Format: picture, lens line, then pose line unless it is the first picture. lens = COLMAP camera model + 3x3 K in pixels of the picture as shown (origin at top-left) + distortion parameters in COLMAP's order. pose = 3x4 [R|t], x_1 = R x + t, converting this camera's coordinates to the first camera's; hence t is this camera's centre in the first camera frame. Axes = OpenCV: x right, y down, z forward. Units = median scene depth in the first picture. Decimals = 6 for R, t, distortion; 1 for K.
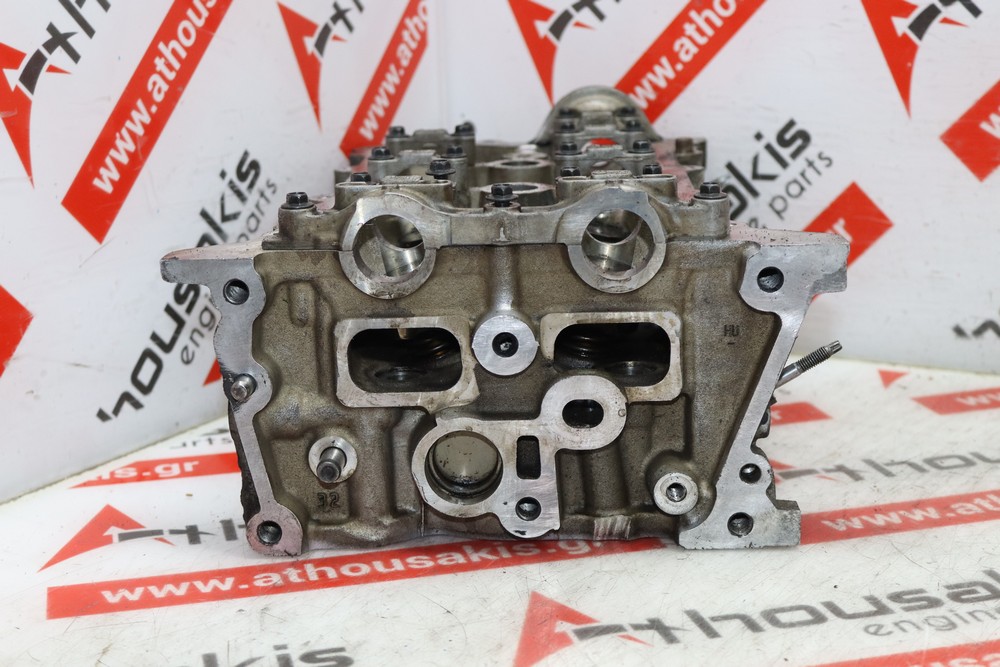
lens RADIAL K [[1653.4, 0, 500.0], [0, 1653.4, 333.5], [0, 0, 1]] dist [-0.021251, -0.049188]
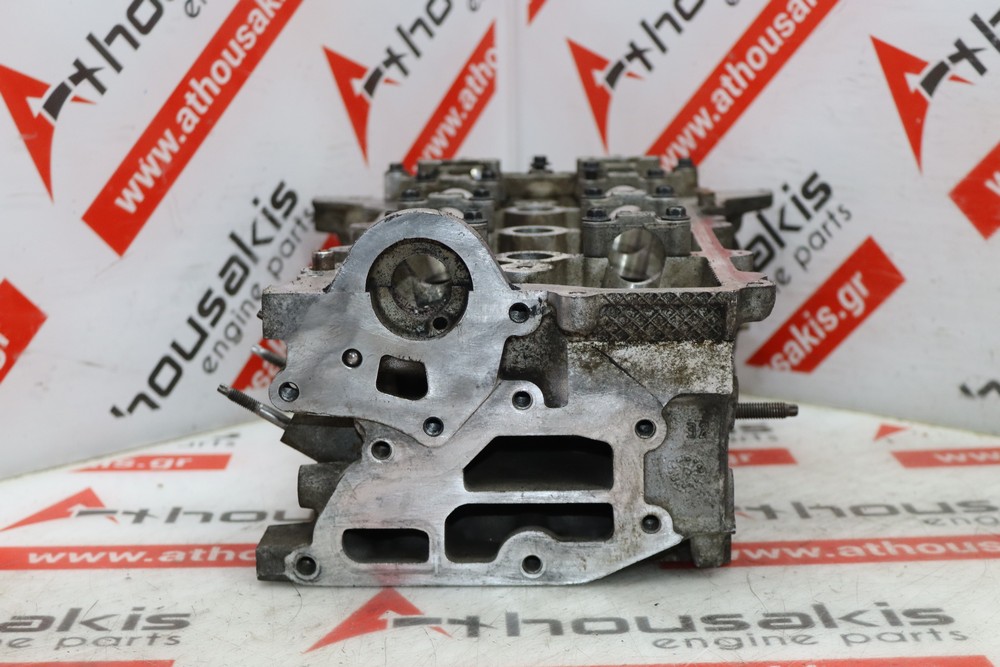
lens RADIAL K [[1721.0, 0, 500.0], [0, 1721.0, 333.5], [0, 0, 1]] dist [-0.017730, -0.098626]
pose [[0.975491, 0.055826, -0.212840, 0.238329], [-0.063995, 0.997447, -0.031684, 0.016192], [0.210528, 0.044528, 0.976573, -0.071162]]
